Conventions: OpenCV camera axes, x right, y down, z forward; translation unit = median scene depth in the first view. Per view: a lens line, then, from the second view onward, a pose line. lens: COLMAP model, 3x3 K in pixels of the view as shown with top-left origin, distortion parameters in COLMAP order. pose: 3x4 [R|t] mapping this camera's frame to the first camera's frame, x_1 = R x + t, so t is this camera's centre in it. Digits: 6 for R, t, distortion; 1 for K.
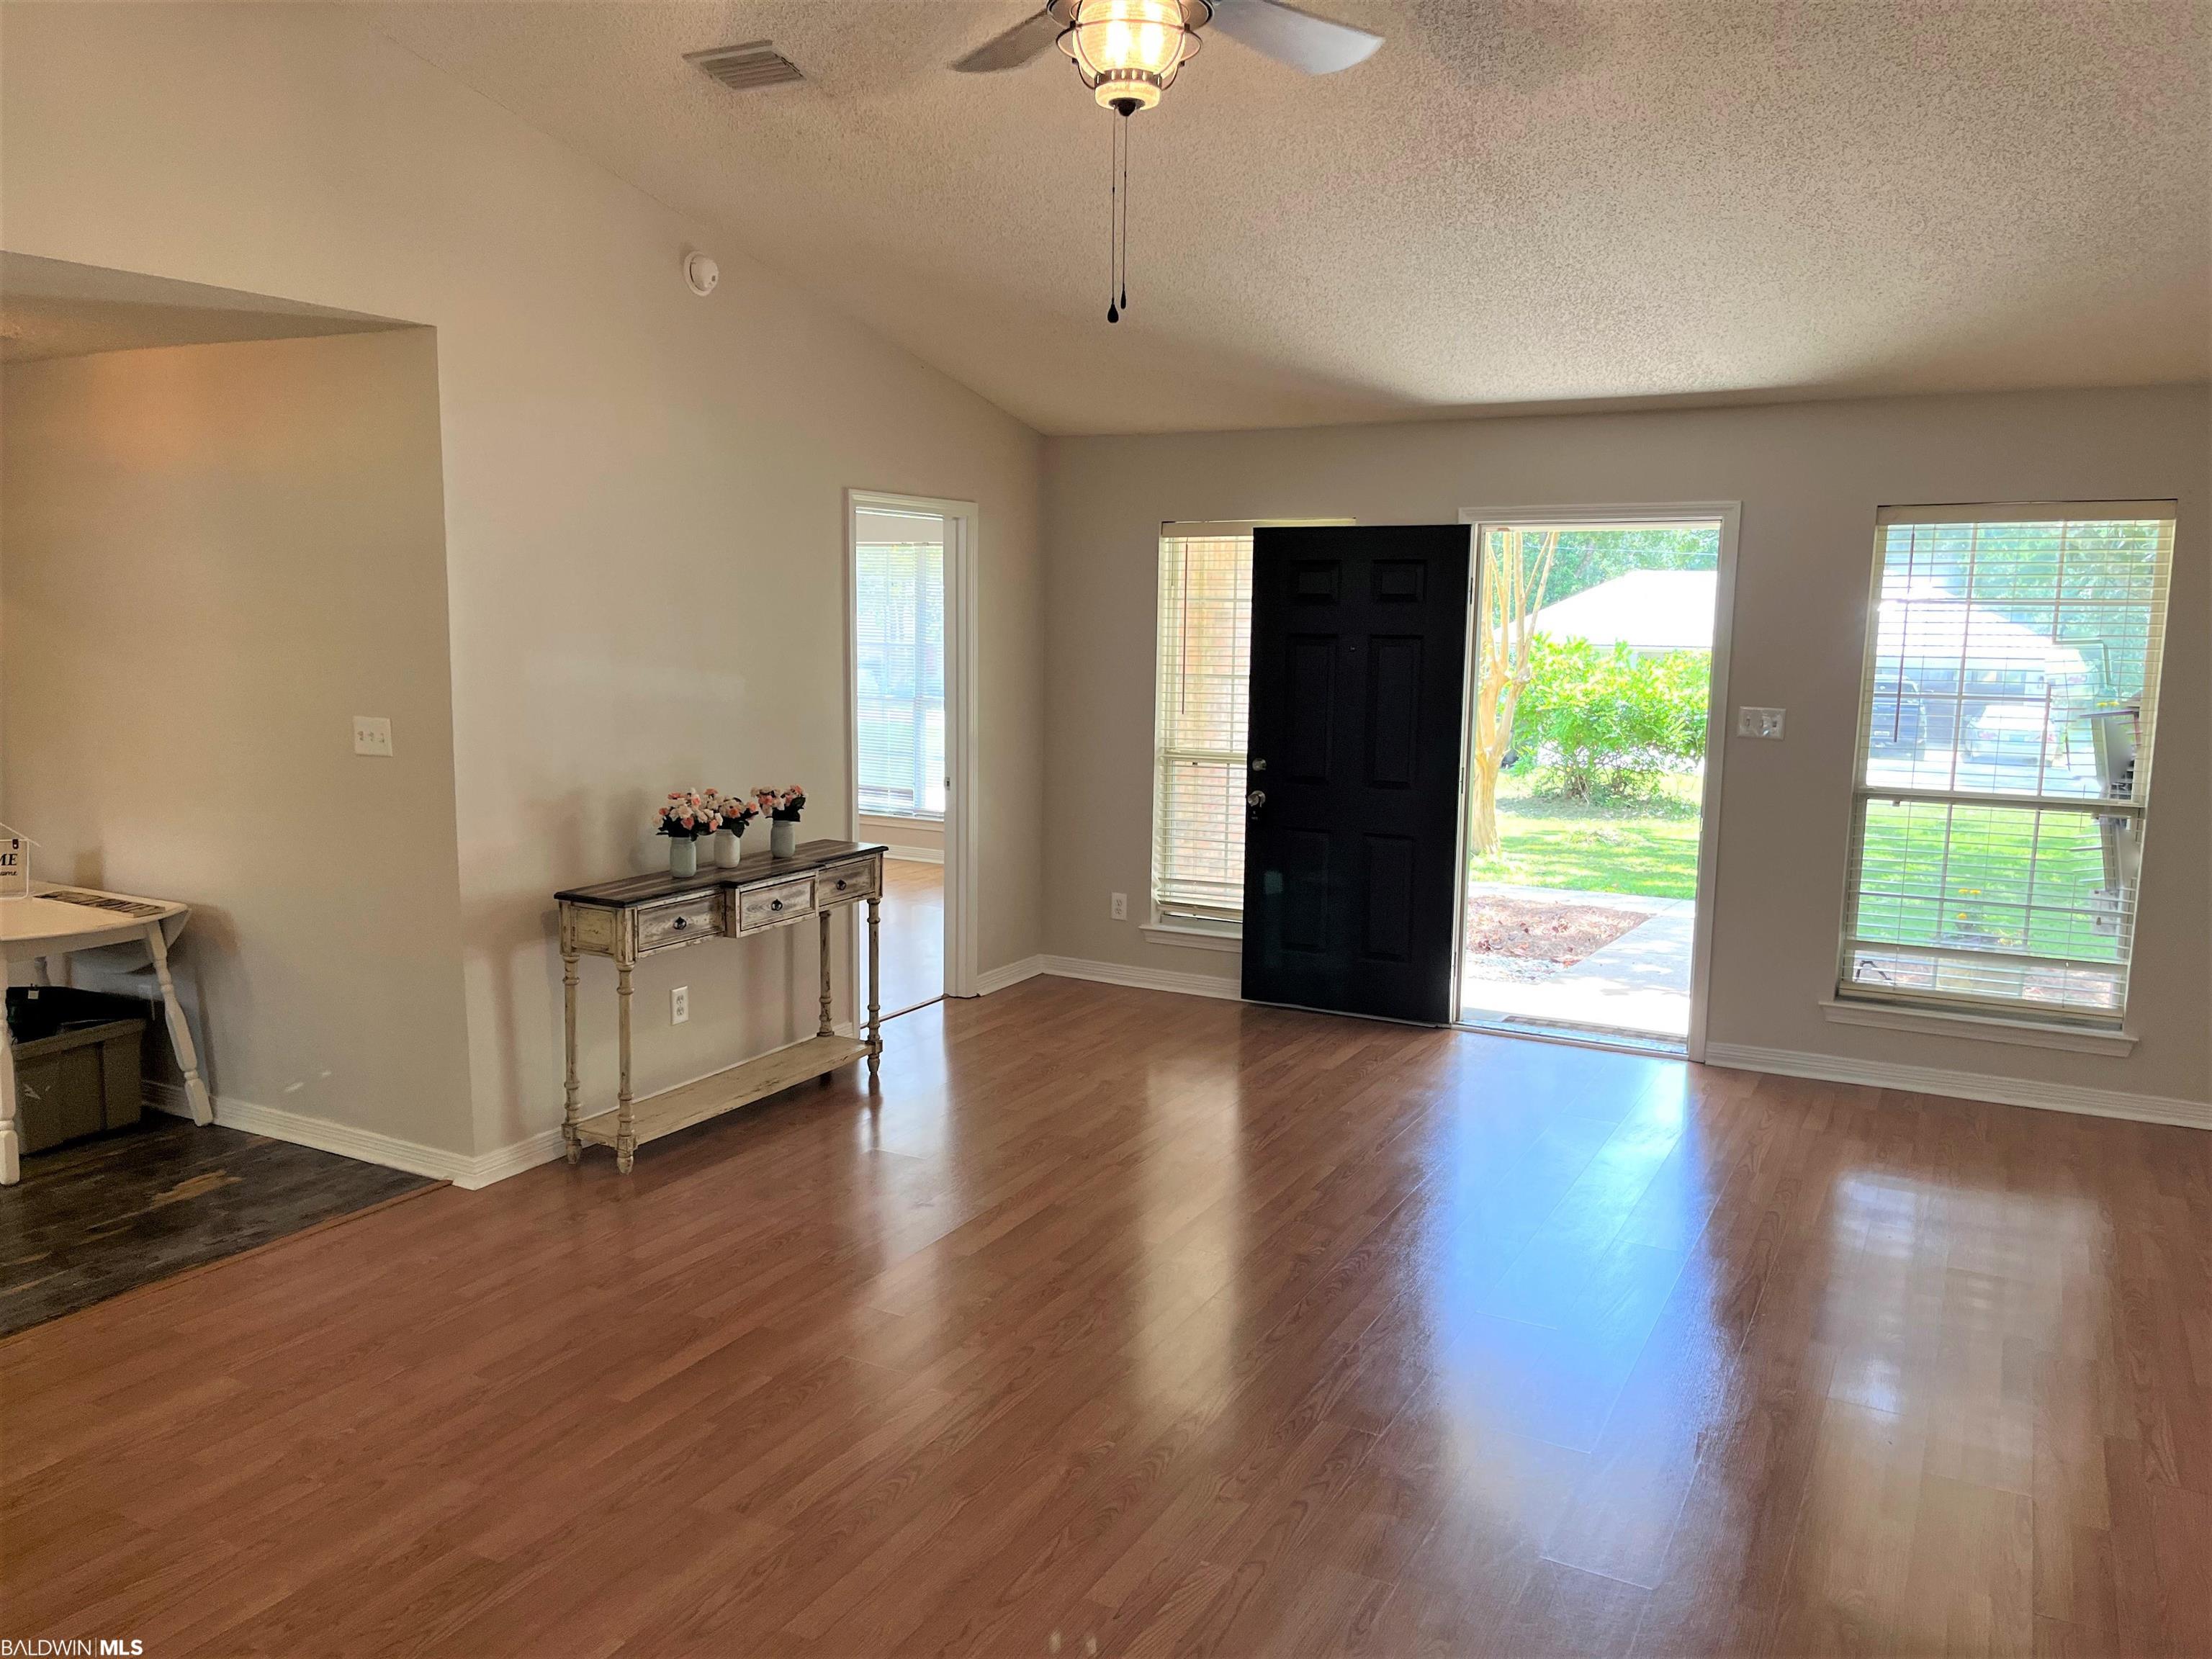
lens RADIAL K [[1670.5, 0, 1136.1], [0, 1670.5, 851.2], [0, 0, 1]] dist [0.059245, -0.089115]
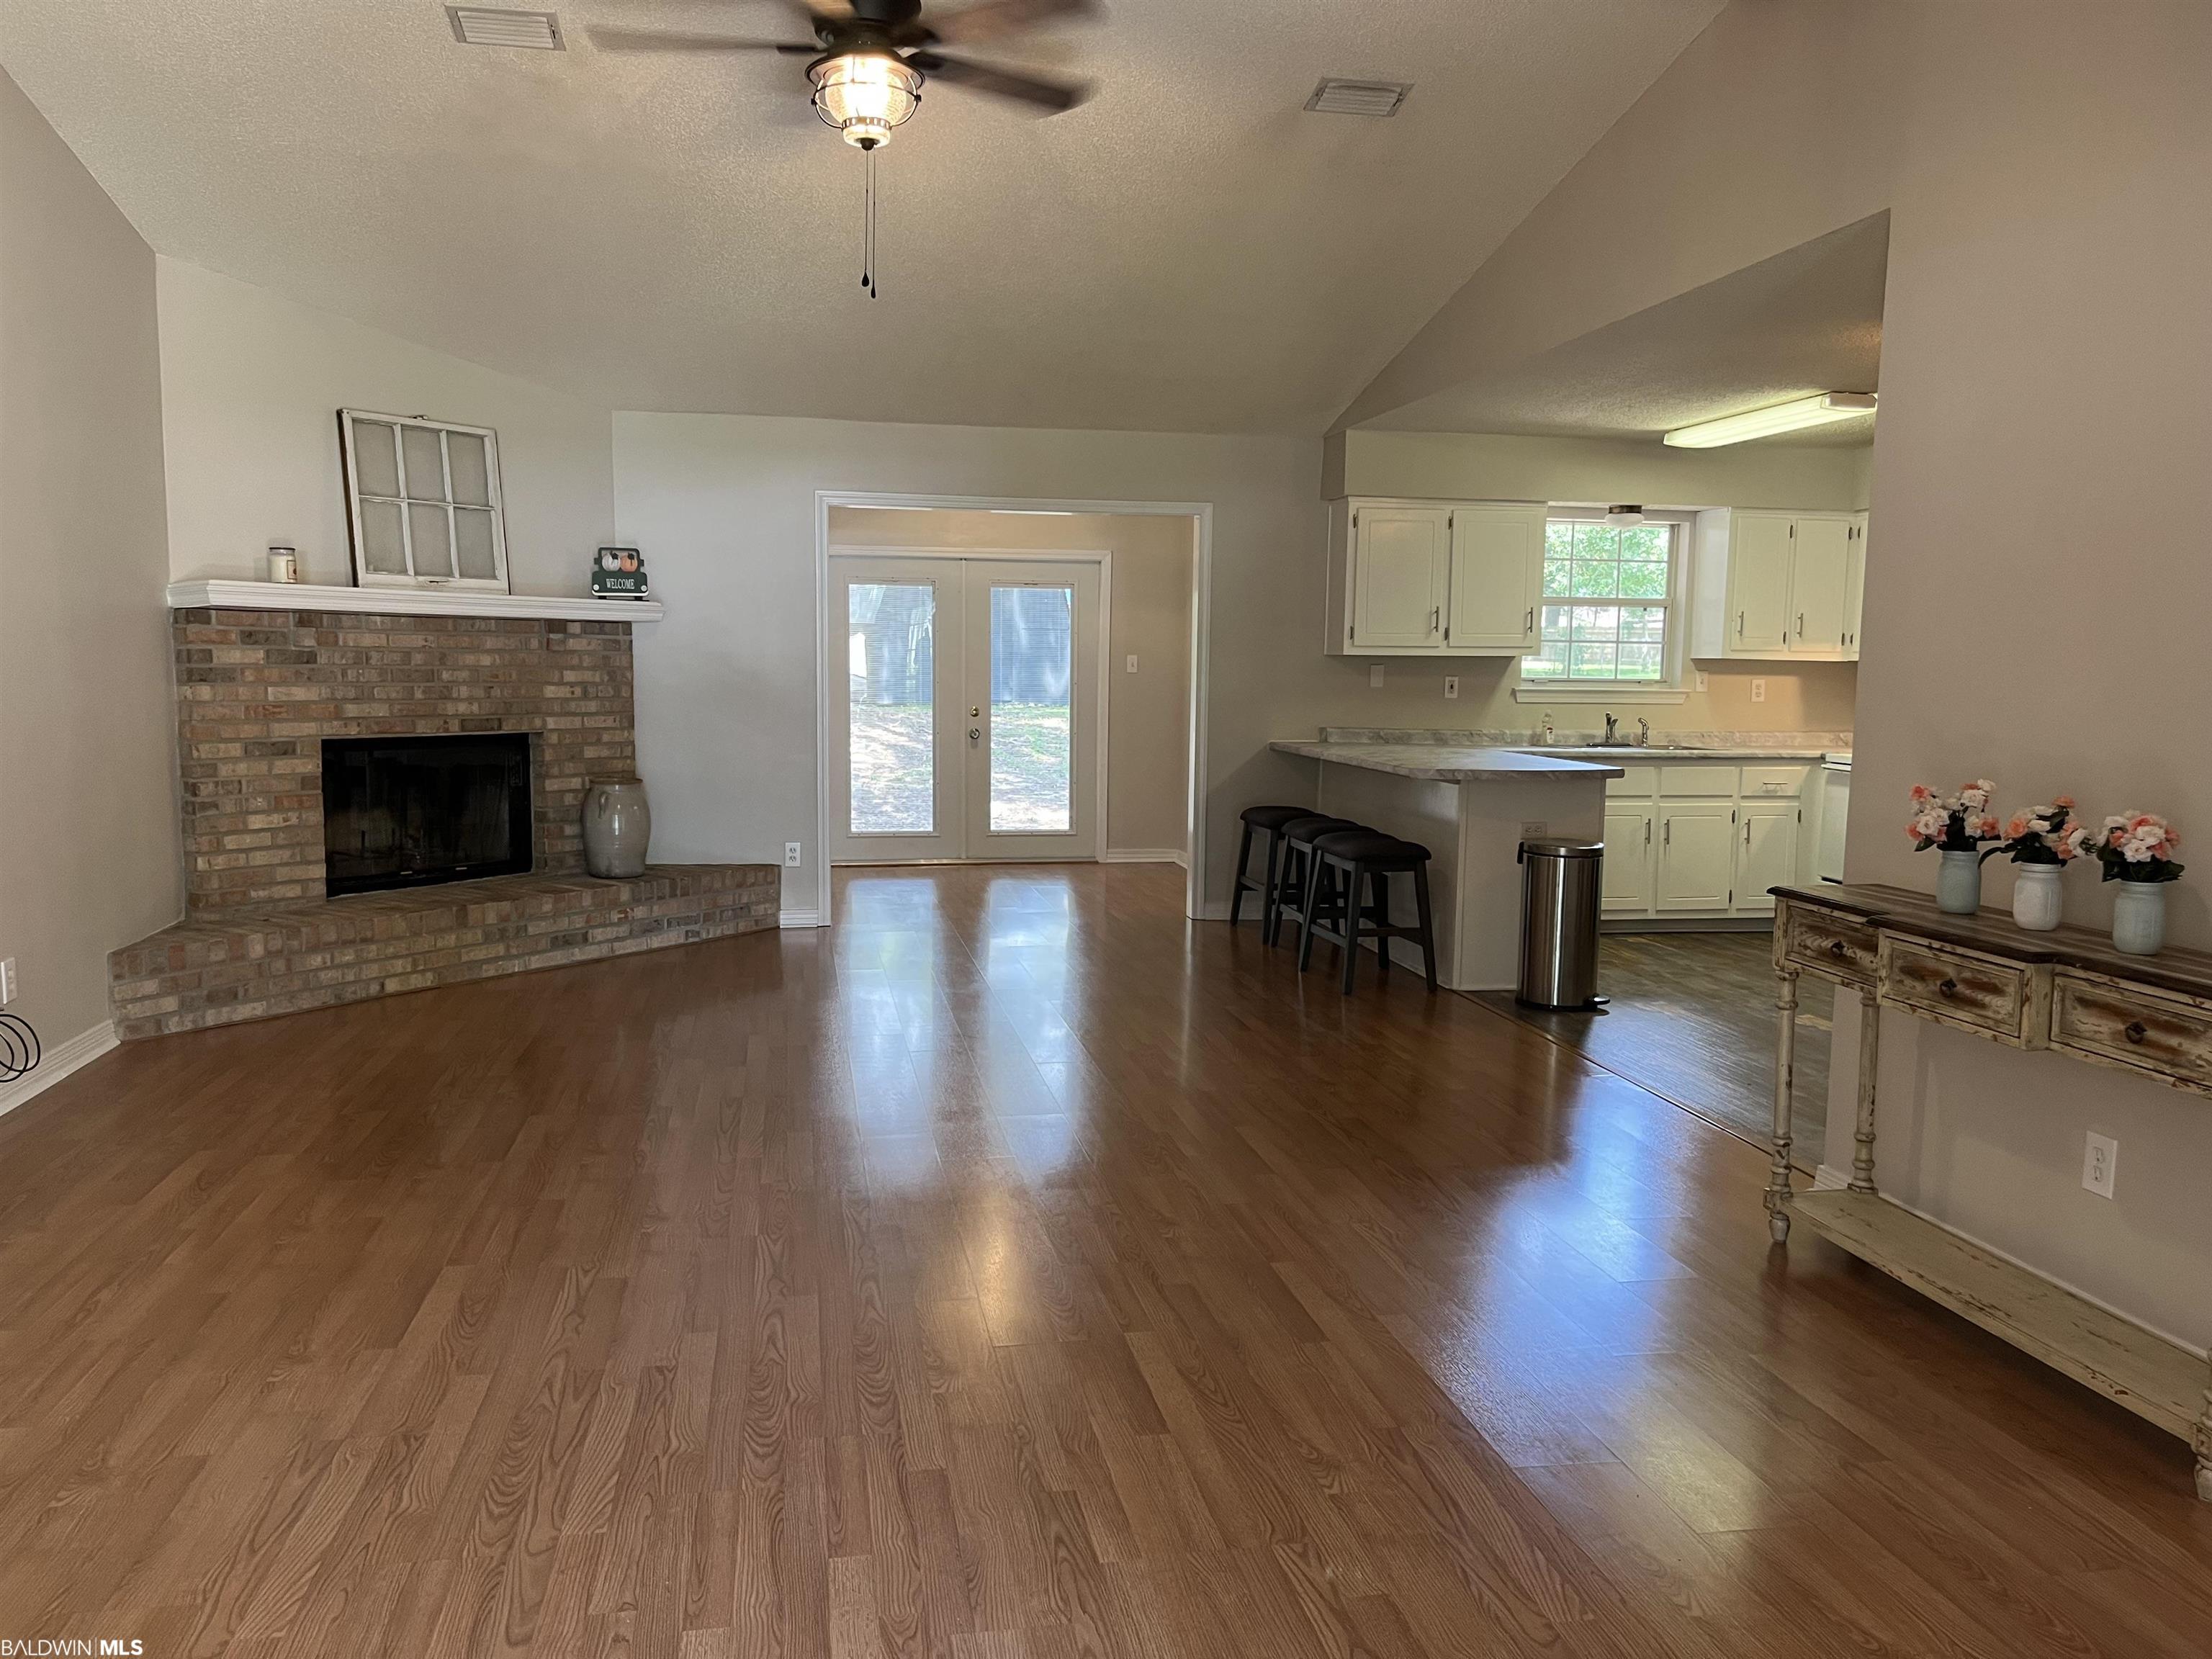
lens RADIAL K [[1687.9, 0, 1106.0], [0, 1687.9, 829.5], [0, 0, 1]] dist [0.049694, -0.002668]
pose [[-0.786347, 0.035089, -0.616788, 0.435340], [-0.120009, 0.970691, 0.208221, -0.124966], [0.606017, 0.237754, -0.759089, 1.390478]]
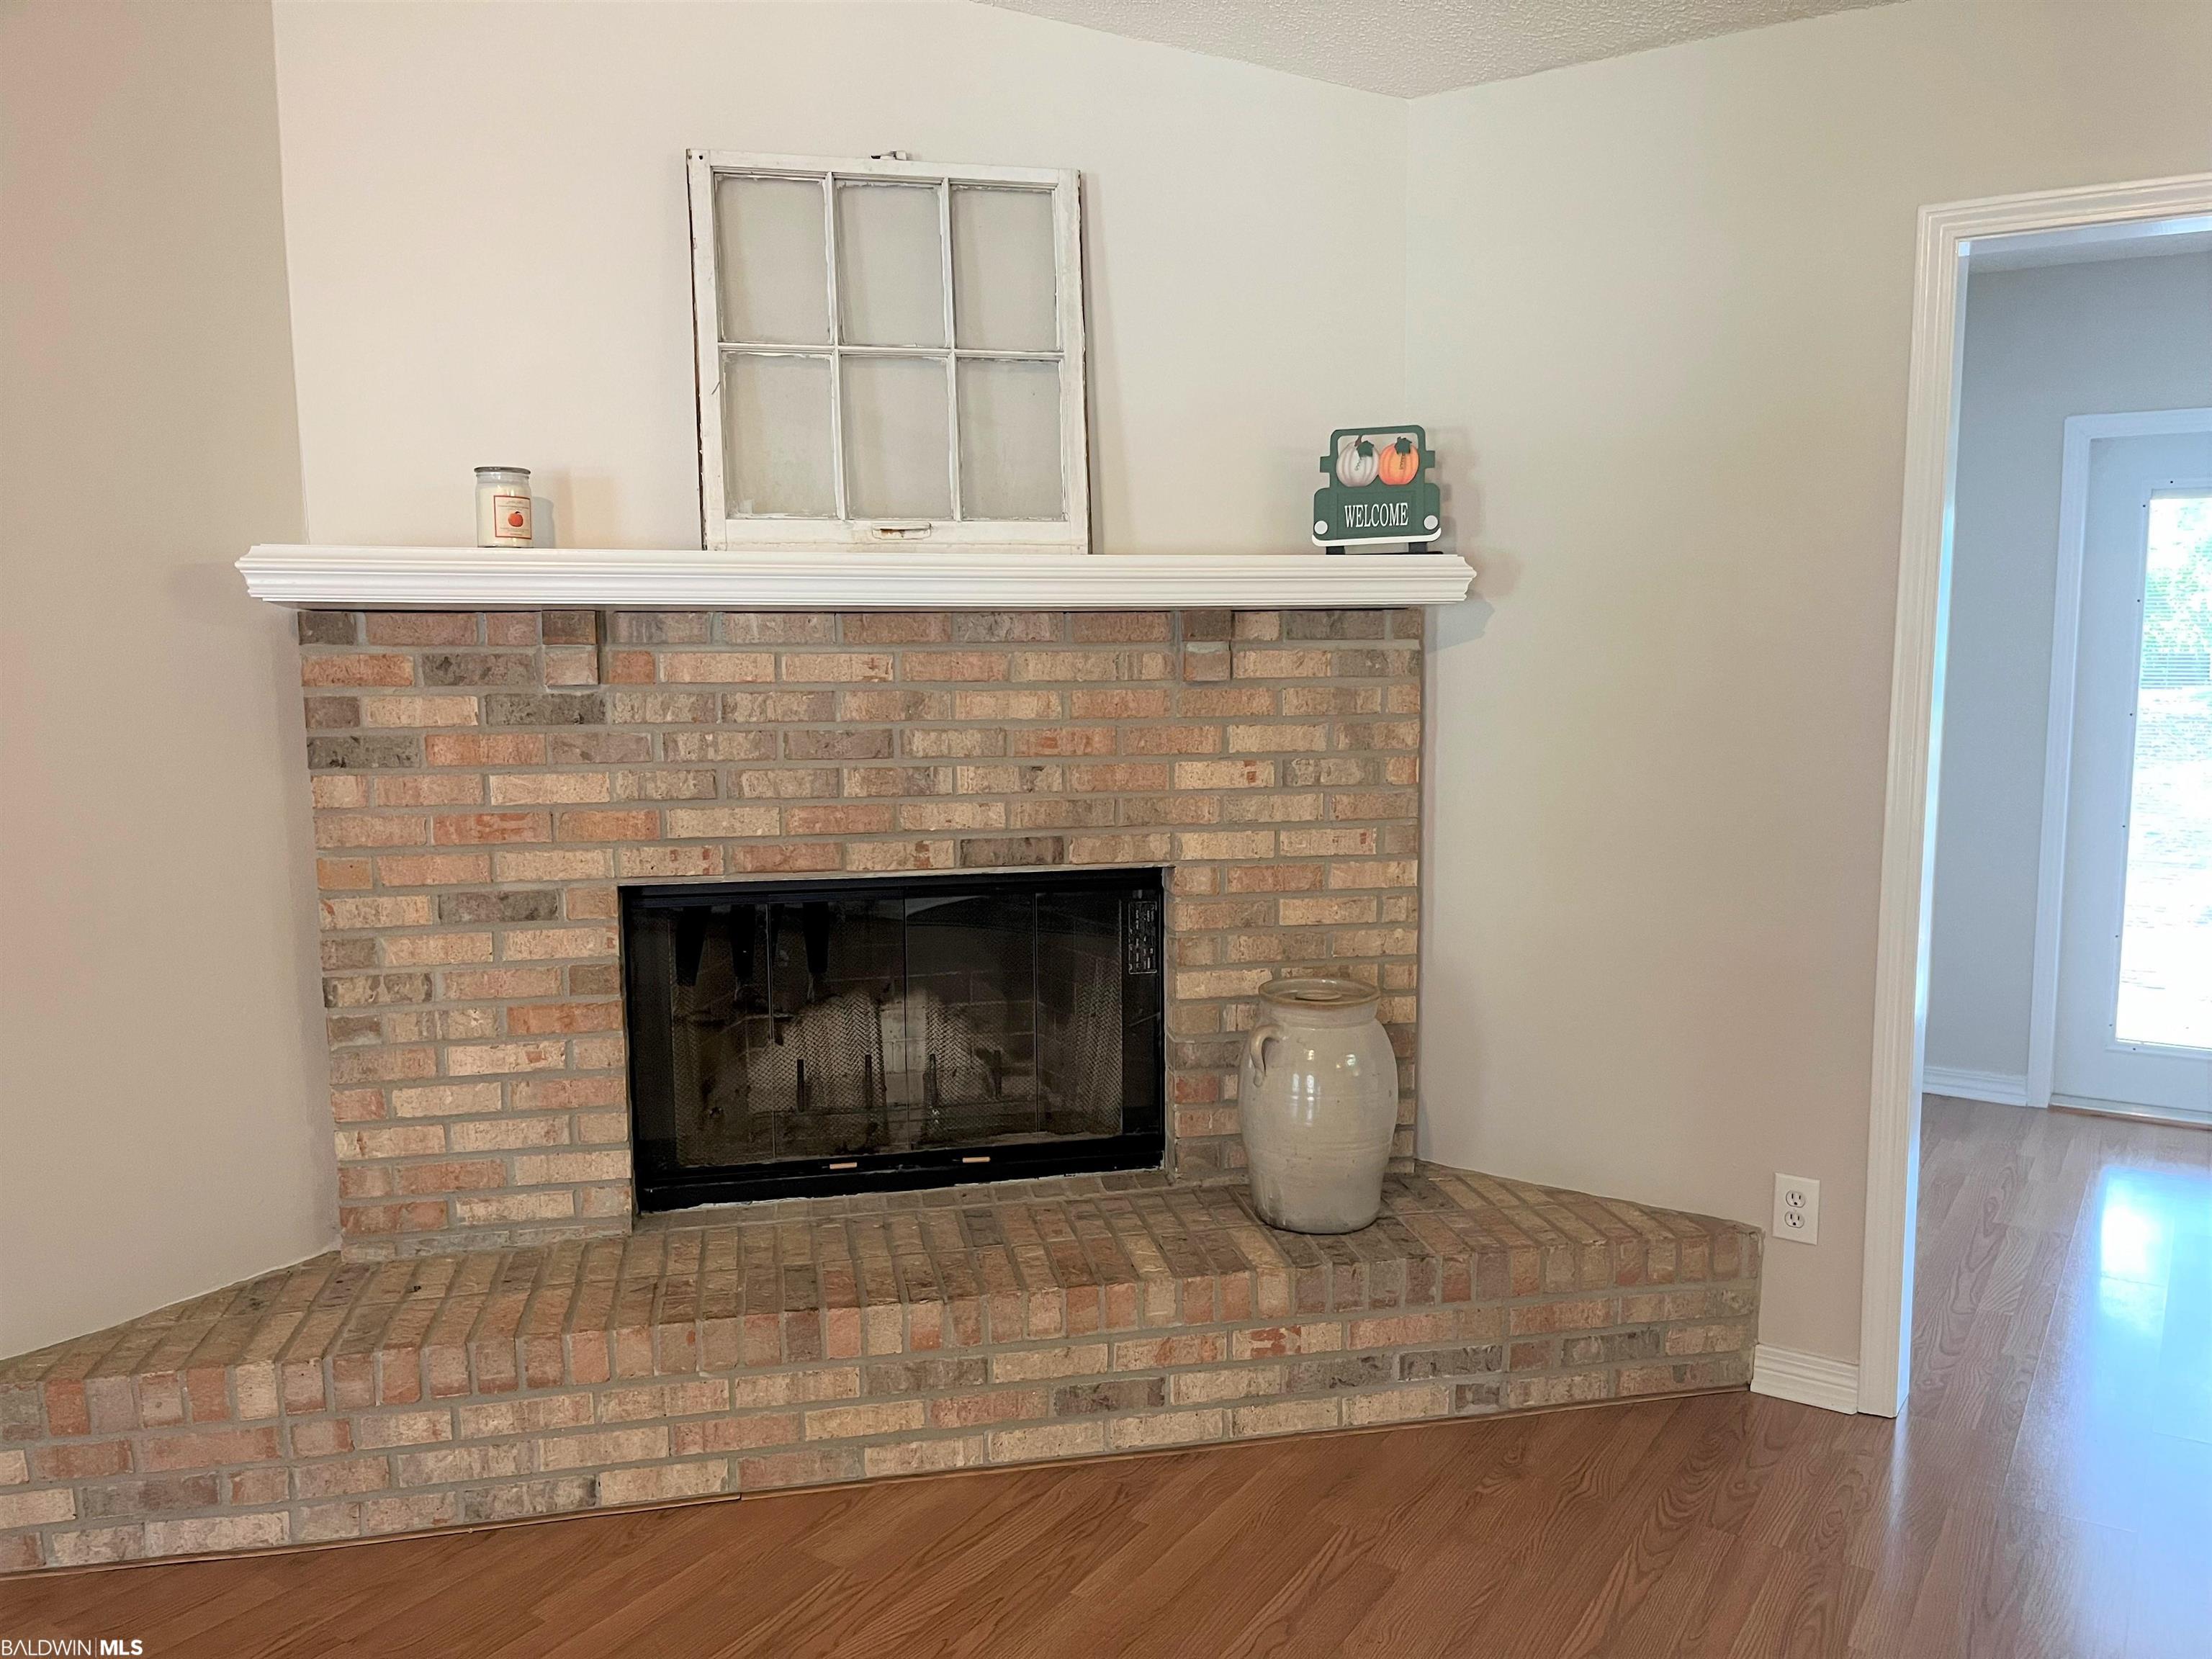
lens RADIAL K [[1670.5, 0, 1136.1], [0, 1670.5, 851.2], [0, 0, 1]] dist [0.059245, -0.089115]
pose [[-0.995182, -0.024627, 0.094900, -0.152174], [0.002767, 0.960499, 0.278268, -0.021656], [-0.098005, 0.277190, -0.955804, 0.542470]]
